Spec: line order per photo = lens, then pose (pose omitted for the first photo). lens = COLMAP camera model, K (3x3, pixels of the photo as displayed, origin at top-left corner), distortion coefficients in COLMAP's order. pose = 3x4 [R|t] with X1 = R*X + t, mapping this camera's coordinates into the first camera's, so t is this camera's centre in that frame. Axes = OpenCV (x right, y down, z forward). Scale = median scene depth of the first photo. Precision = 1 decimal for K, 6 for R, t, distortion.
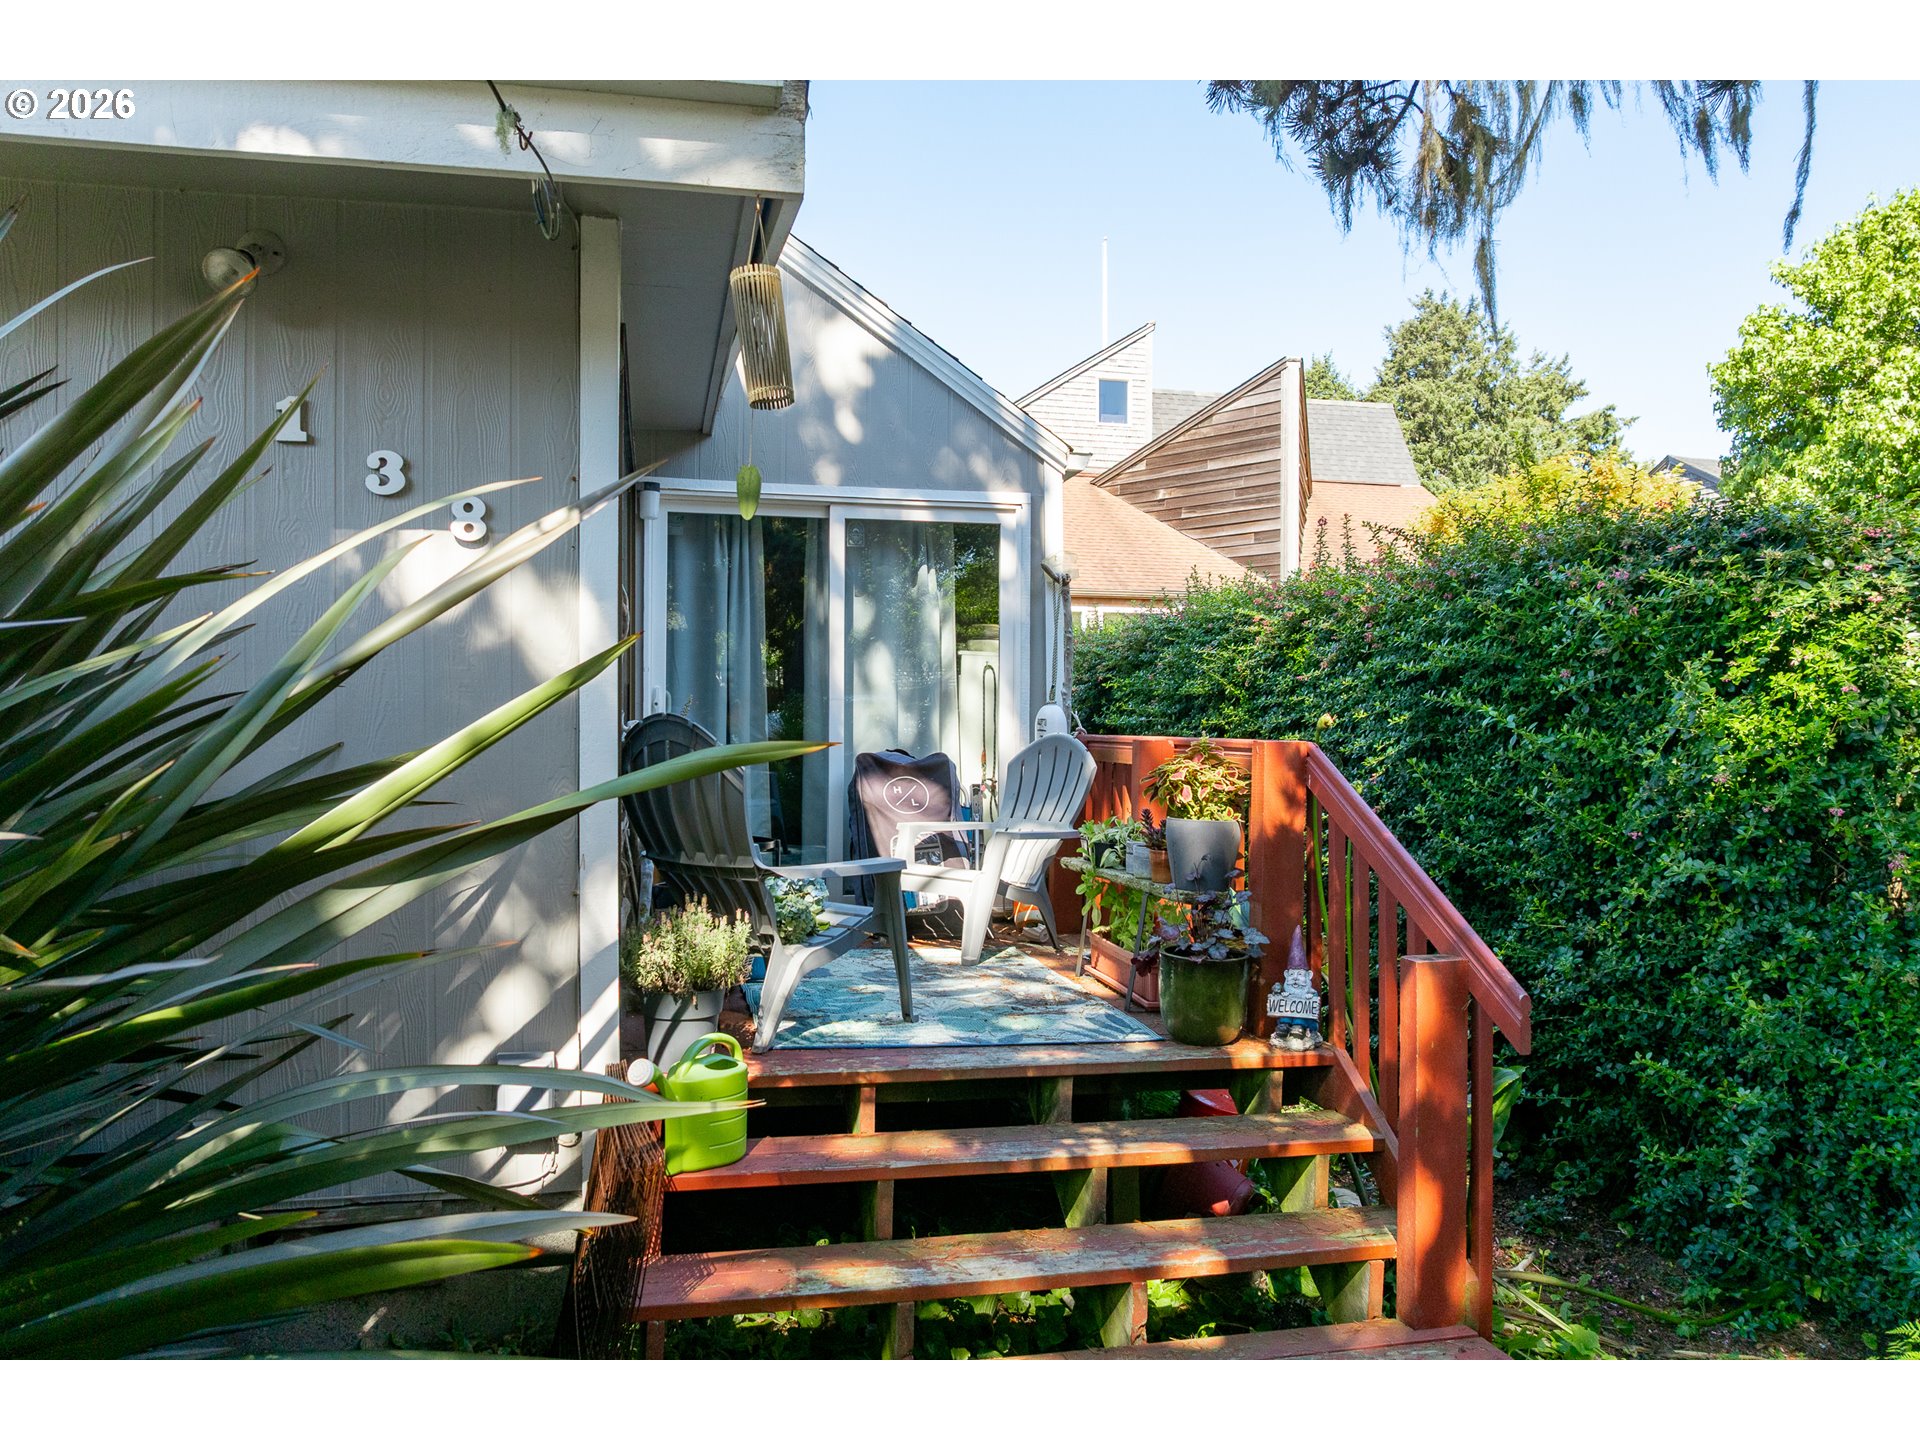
lens RADIAL K [[1353.9, 0, 962.2], [0, 1353.9, 717.3], [0, 0, 1]] dist [-0.034606, 0.001008]
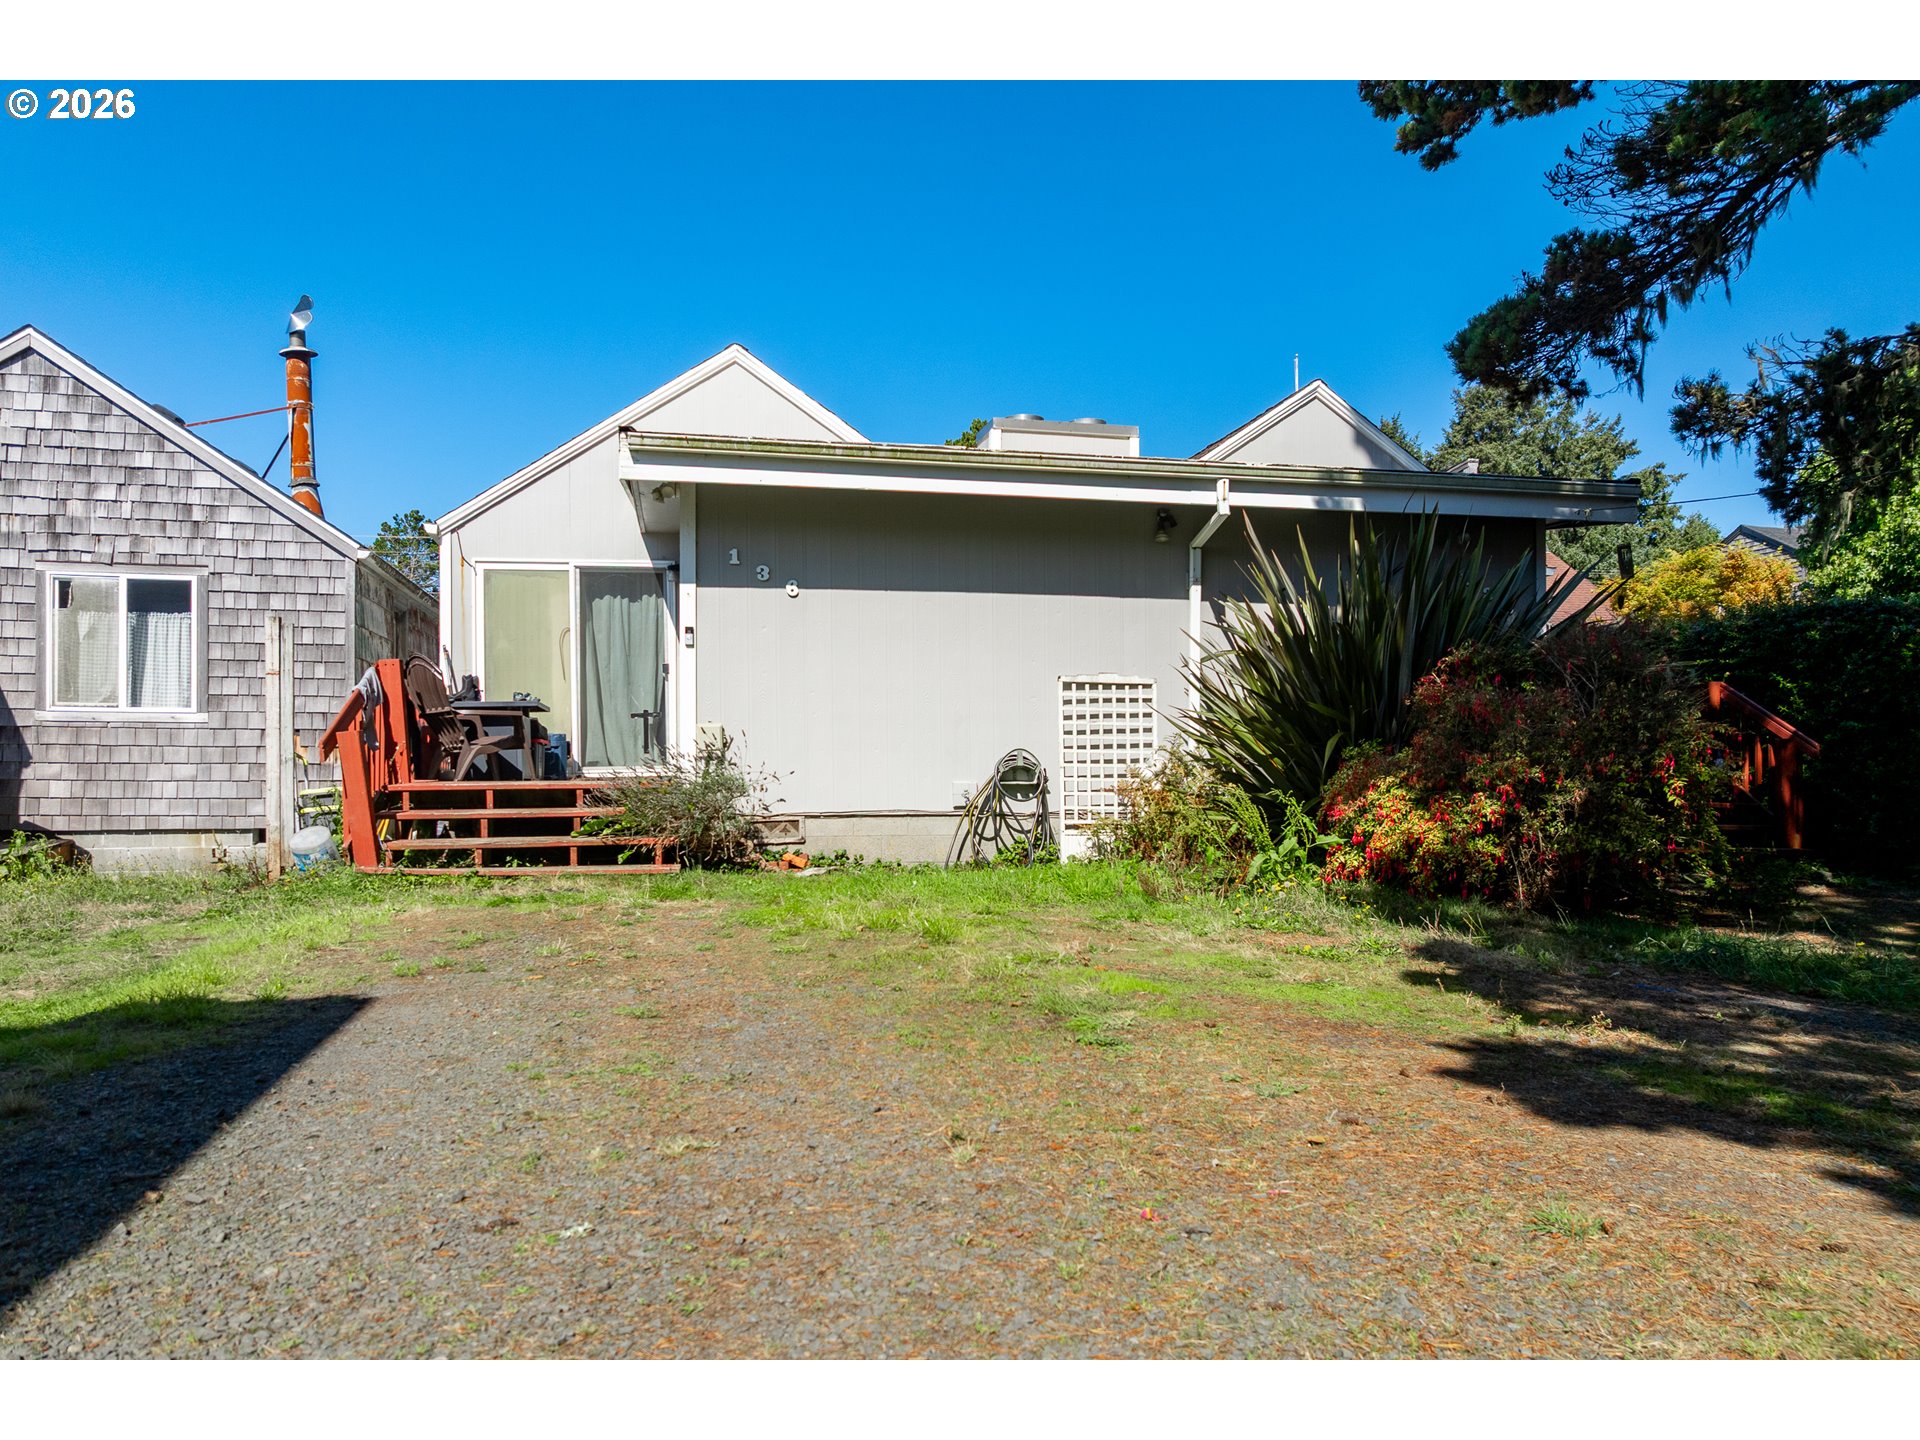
lens RADIAL K [[1353.9, 0, 958.5], [0, 1353.9, 792.9], [0, 0, 1]] dist [-0.034606, 0.001008]
pose [[0.999825, -0.002481, -0.018523, -0.065870], [0.002827, 0.999822, 0.018670, 0.009884], [0.018473, -0.018719, 0.999654, -0.094473]]
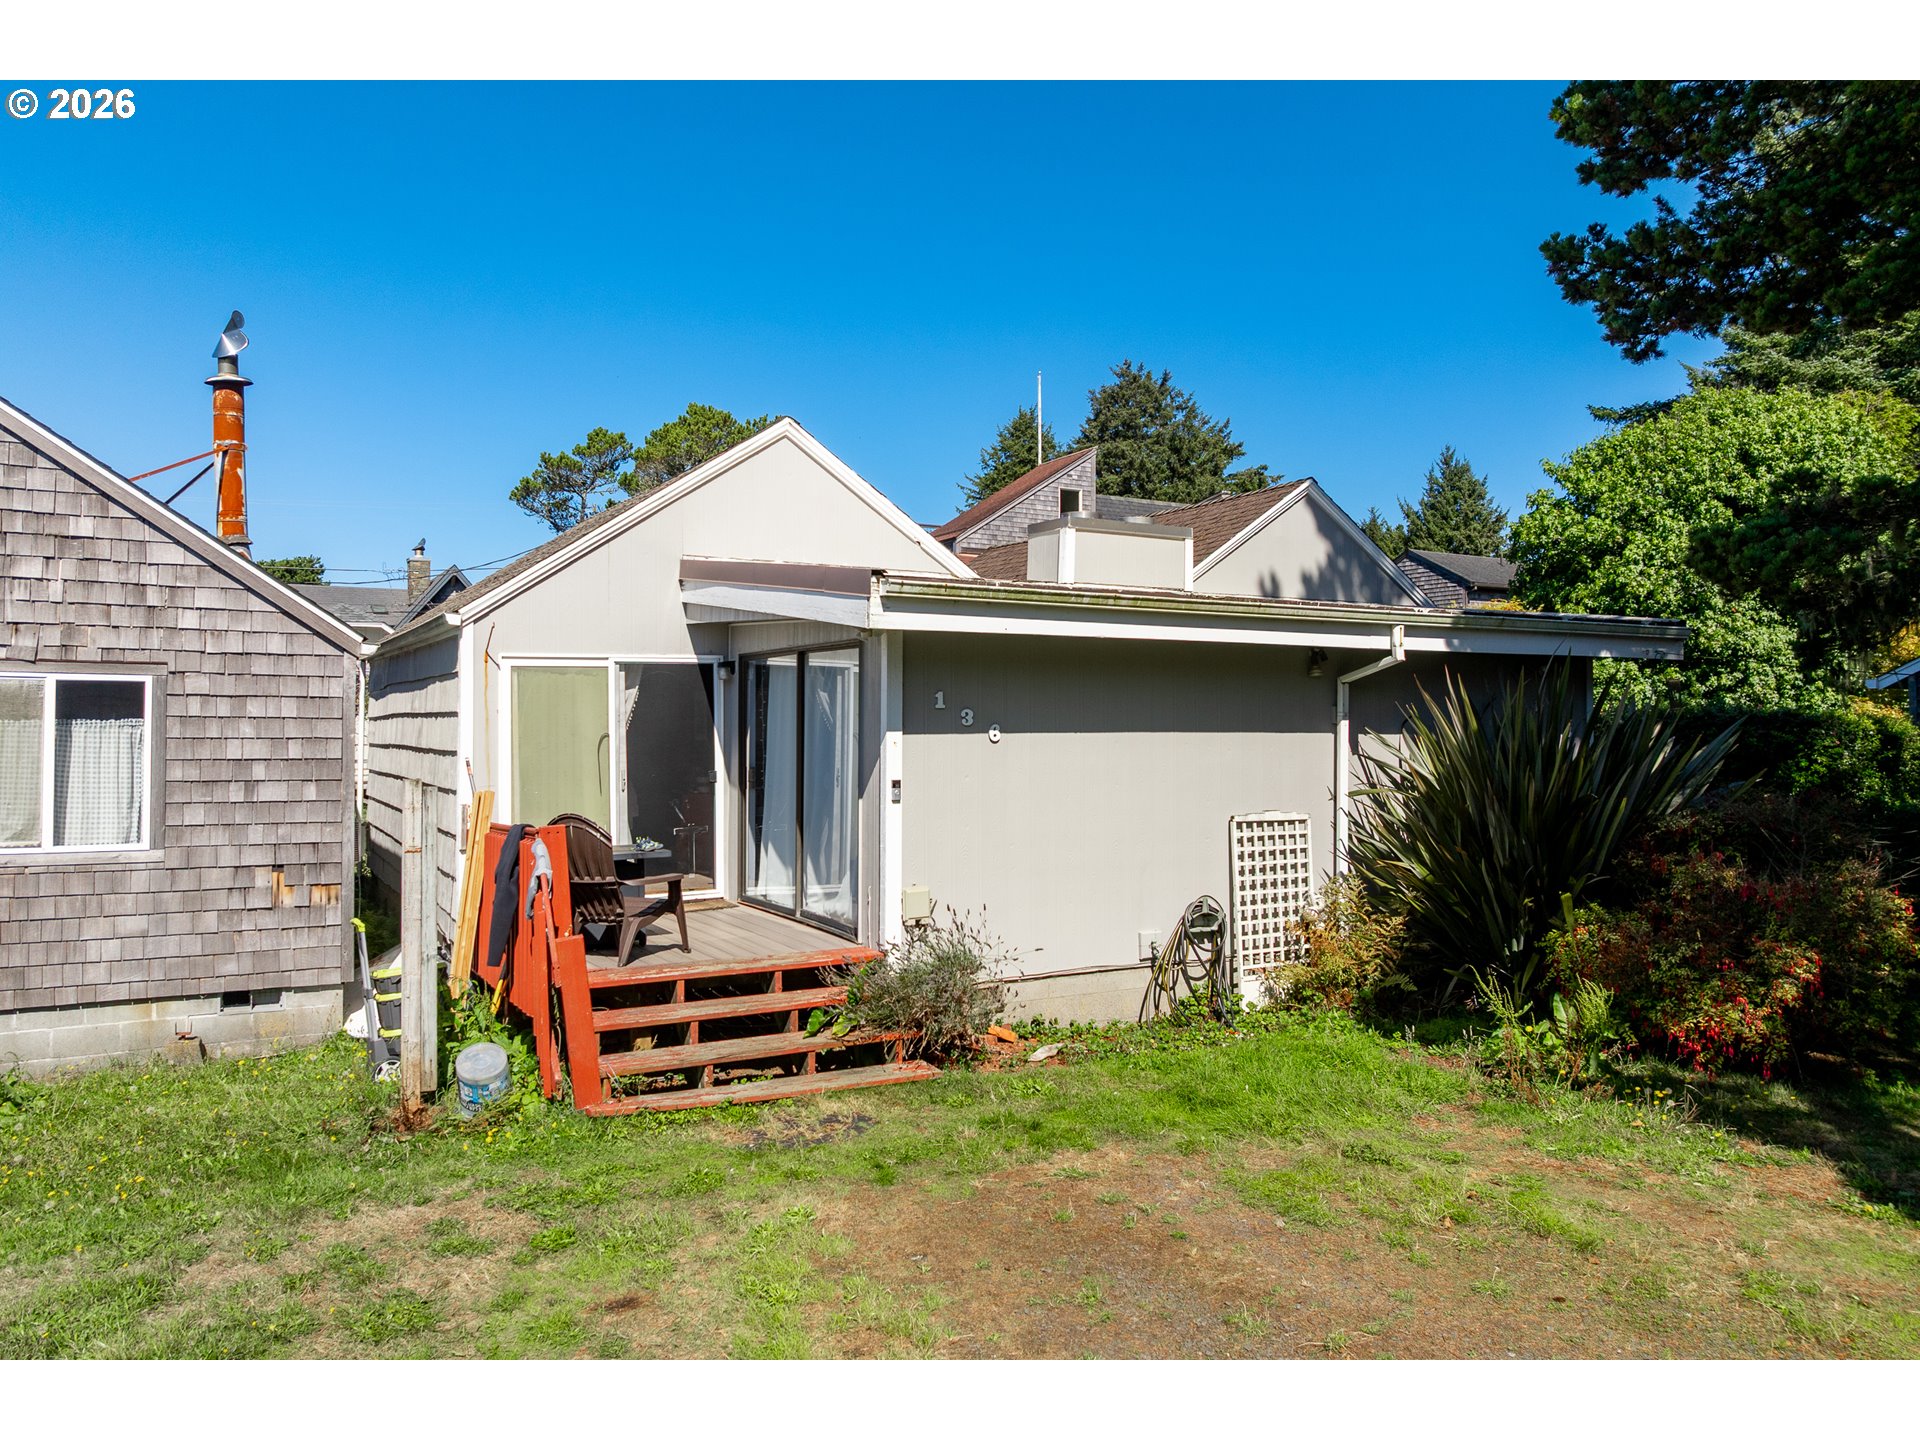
lens RADIAL K [[1353.9, 0, 961.0], [0, 1353.9, 709.9], [0, 0, 1]] dist [-0.034606, 0.001008]
pose [[0.961403, 0.001535, 0.275139, -0.114457], [0.001237, 0.999950, -0.009900, -0.006501], [-0.275140, 0.009858, 0.961354, -0.079673]]
